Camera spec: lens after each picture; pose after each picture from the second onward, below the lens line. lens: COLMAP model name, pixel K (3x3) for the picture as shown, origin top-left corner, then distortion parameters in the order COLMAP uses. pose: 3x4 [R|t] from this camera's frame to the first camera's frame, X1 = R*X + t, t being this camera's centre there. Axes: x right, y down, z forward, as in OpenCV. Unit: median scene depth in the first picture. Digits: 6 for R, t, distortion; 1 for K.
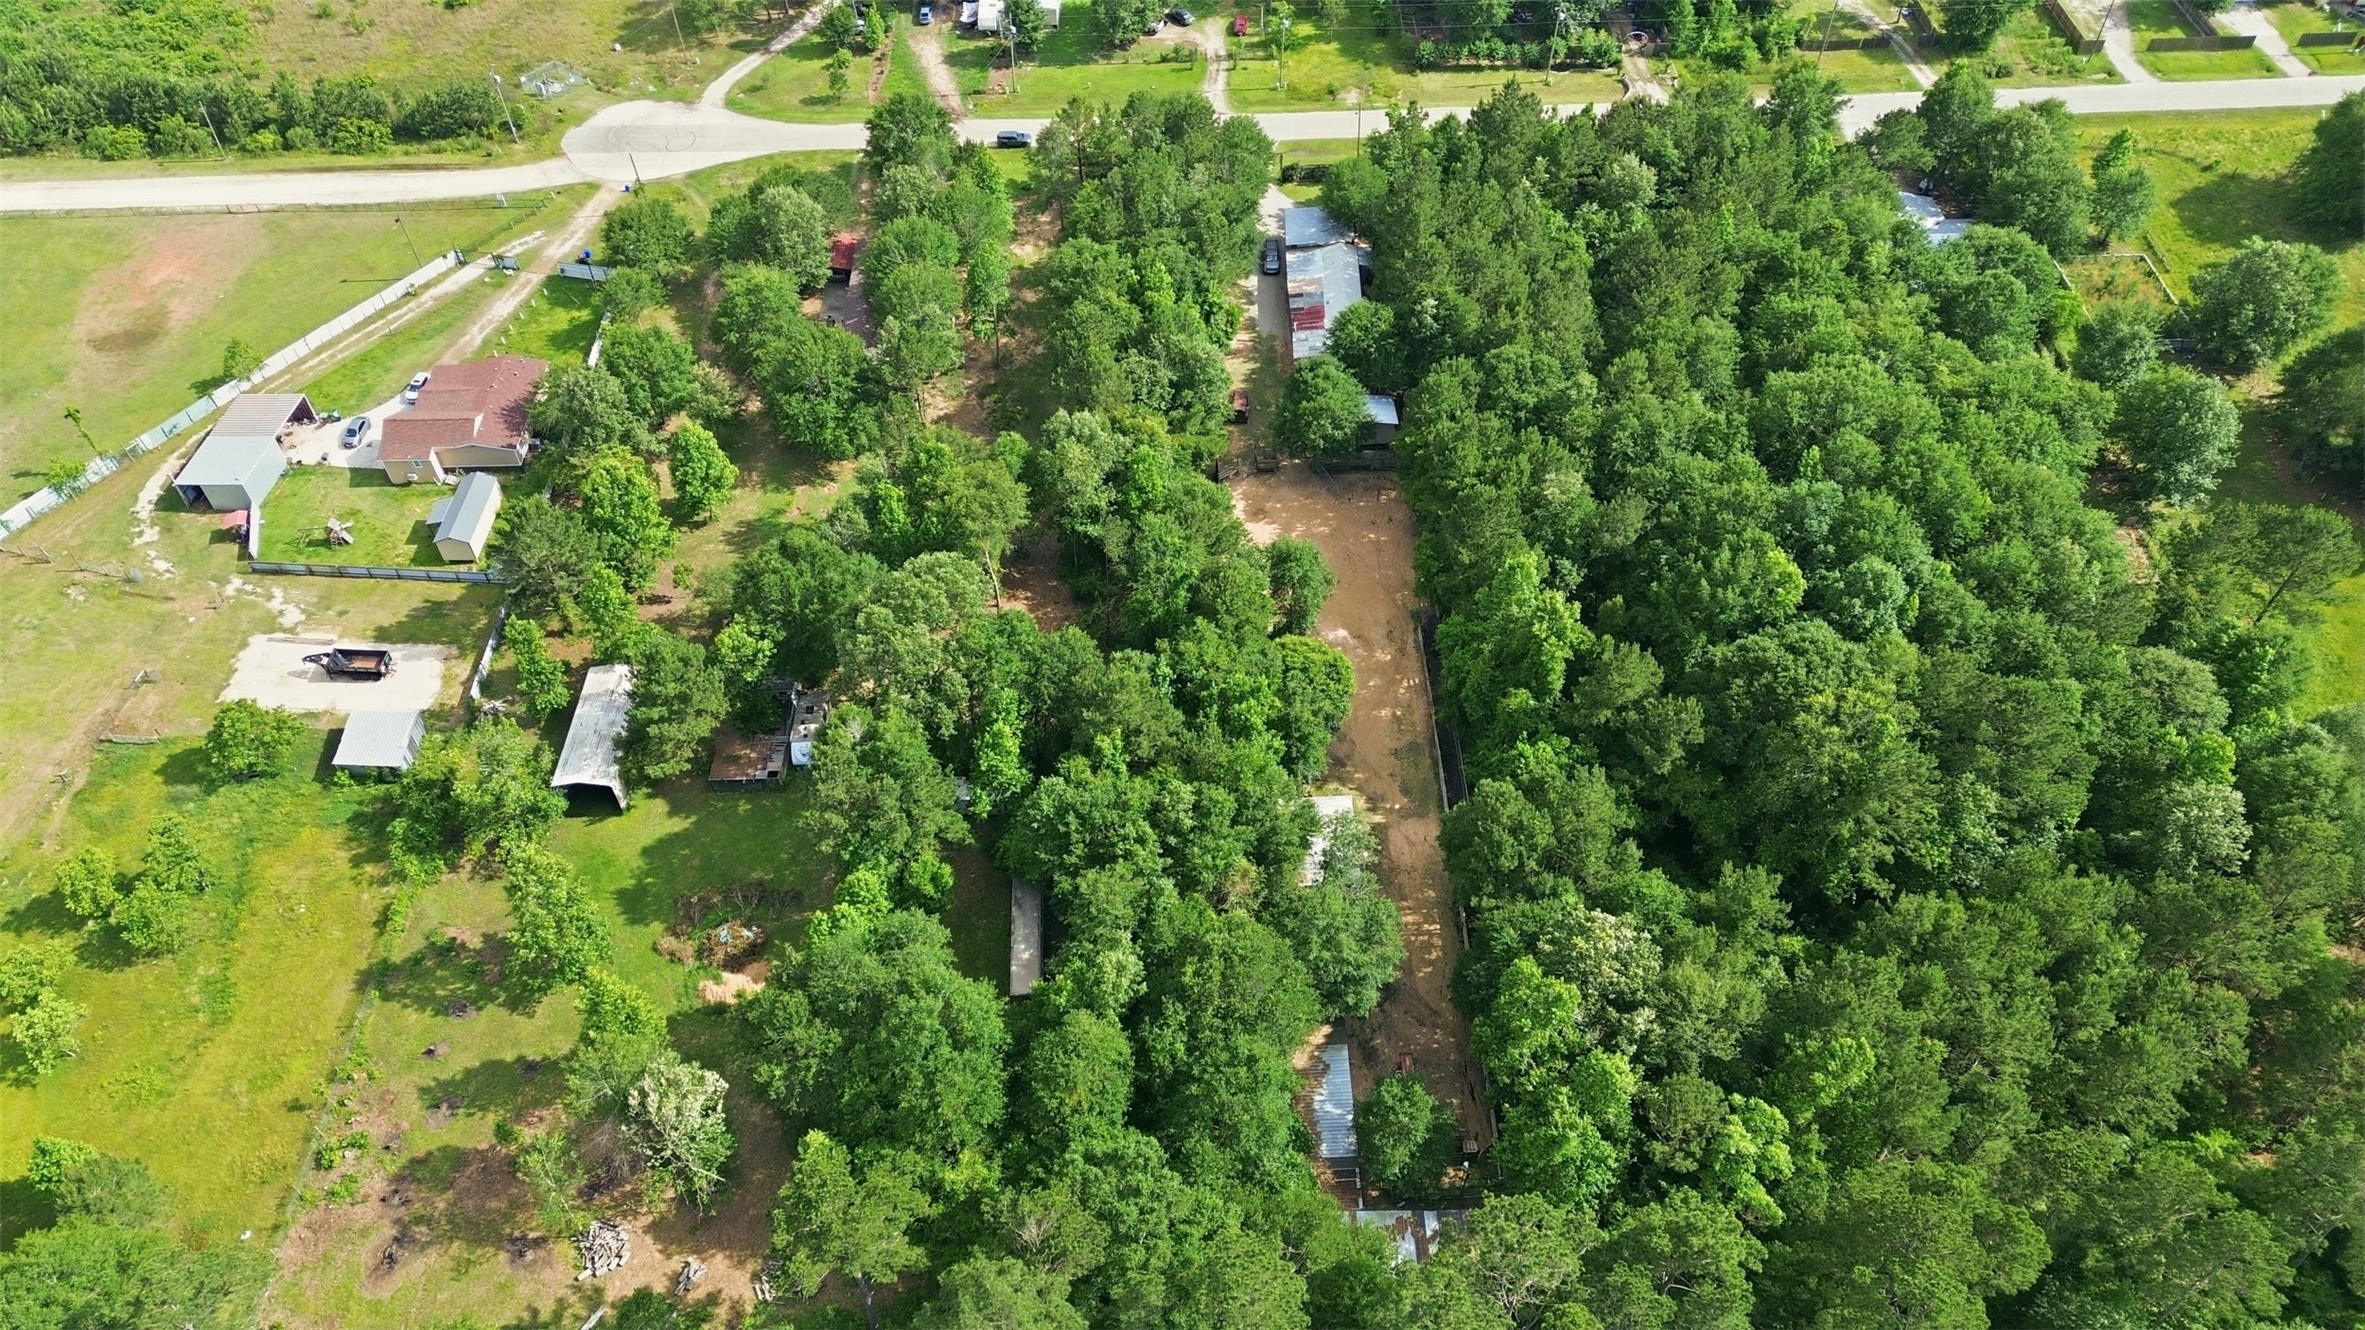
lens RADIAL K [[1659.4, 0, 1184.9], [0, 1659.4, 658.6], [0, 0, 1]] dist [0.081741, -0.074377]
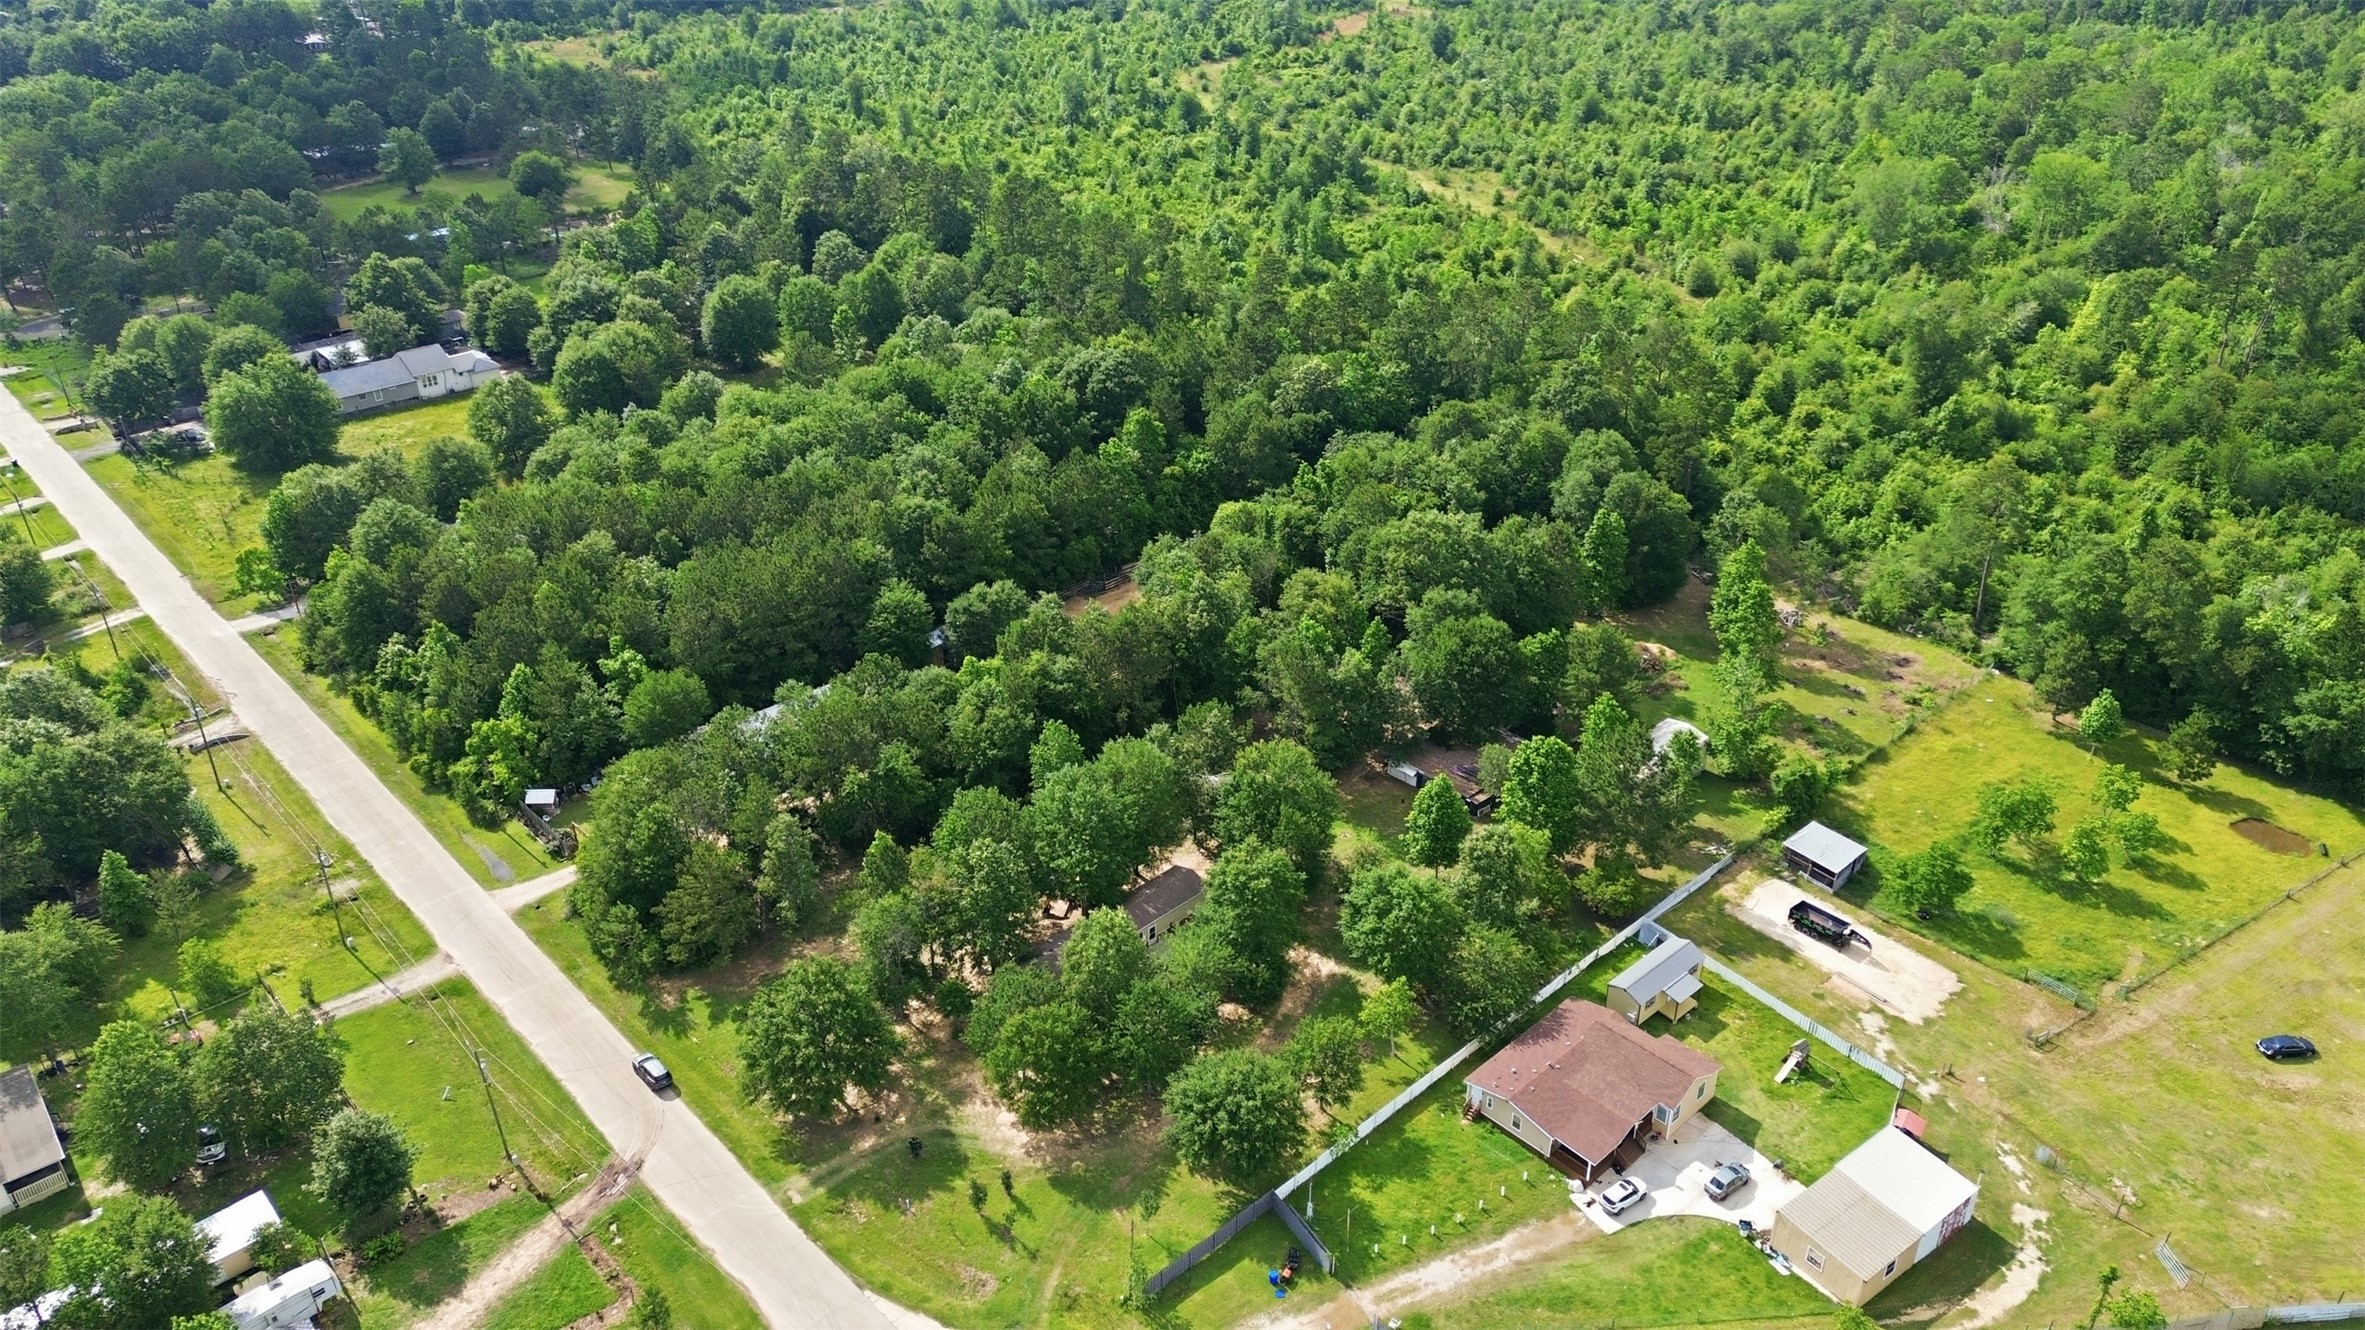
lens RADIAL K [[1666.4, 0, 1185.3], [0, 1666.4, 661.2], [0, 0, 1]] dist [0.084769, -0.084021]
pose [[-0.672229, -0.345934, 0.654552, -0.789561], [0.562301, 0.336544, 0.755351, -0.954404], [-0.481587, 0.875824, -0.031716, 1.015464]]
